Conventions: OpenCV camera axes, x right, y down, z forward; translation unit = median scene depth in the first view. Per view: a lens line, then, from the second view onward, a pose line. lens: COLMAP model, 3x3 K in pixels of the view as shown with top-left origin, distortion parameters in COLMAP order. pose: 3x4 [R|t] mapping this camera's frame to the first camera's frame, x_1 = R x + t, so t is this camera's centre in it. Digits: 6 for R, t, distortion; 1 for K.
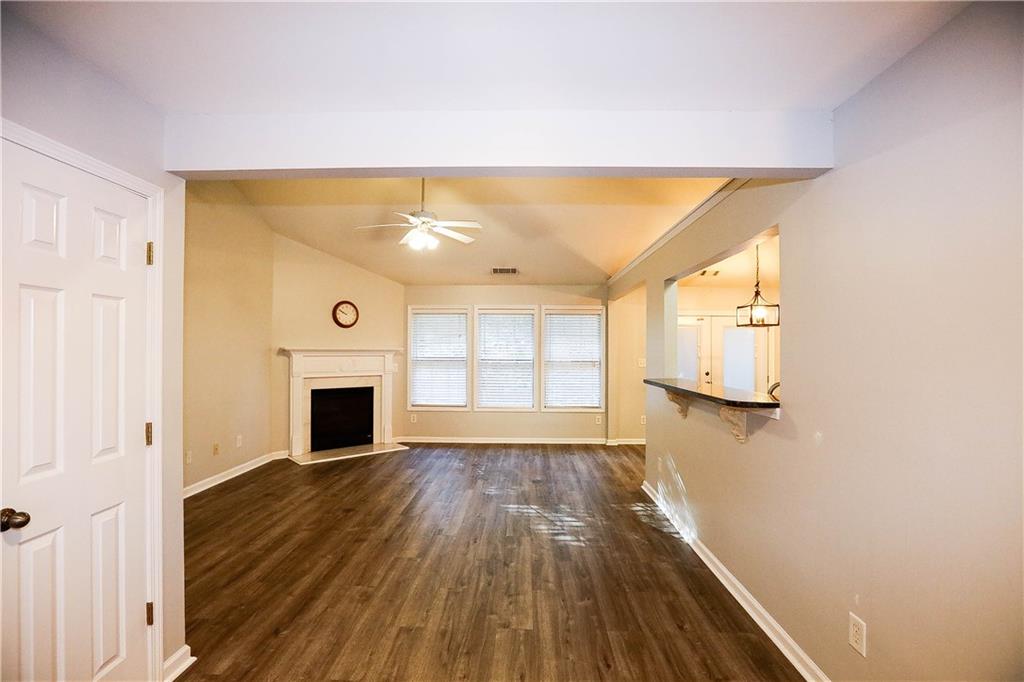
lens RADIAL K [[468.6, 0, 513.6], [0, 468.6, 347.0], [0, 0, 1]] dist [-0.057326, 0.022100]
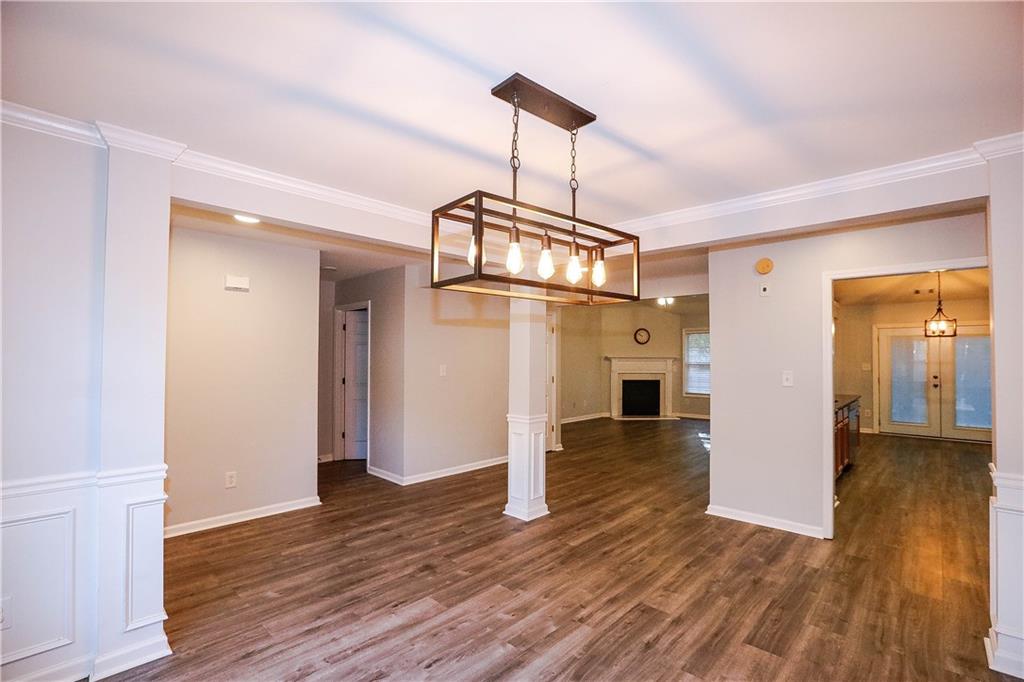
lens RADIAL K [[466.2, 0, 512.8], [0, 466.2, 348.4], [0, 0, 1]] dist [-0.049856, 0.016298]
pose [[0.743717, -0.015542, -0.668314, 0.443895], [0.003755, 0.999811, -0.019073, 0.004511], [0.668484, 0.011675, 0.743635, -0.606724]]
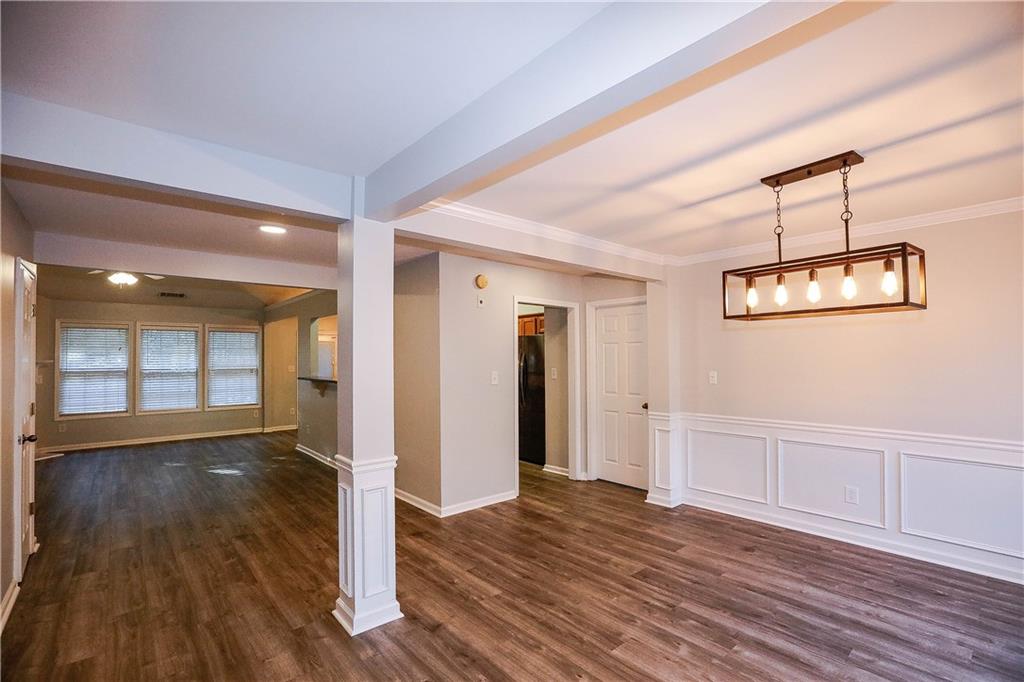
lens RADIAL K [[468.6, 0, 513.6], [0, 468.6, 347.0], [0, 0, 1]] dist [-0.057326, 0.022100]
pose [[0.738184, 0.003912, 0.674588, -0.177075], [0.009120, 0.999834, -0.015779, -0.003261], [-0.674538, 0.017800, 0.738025, -0.489826]]
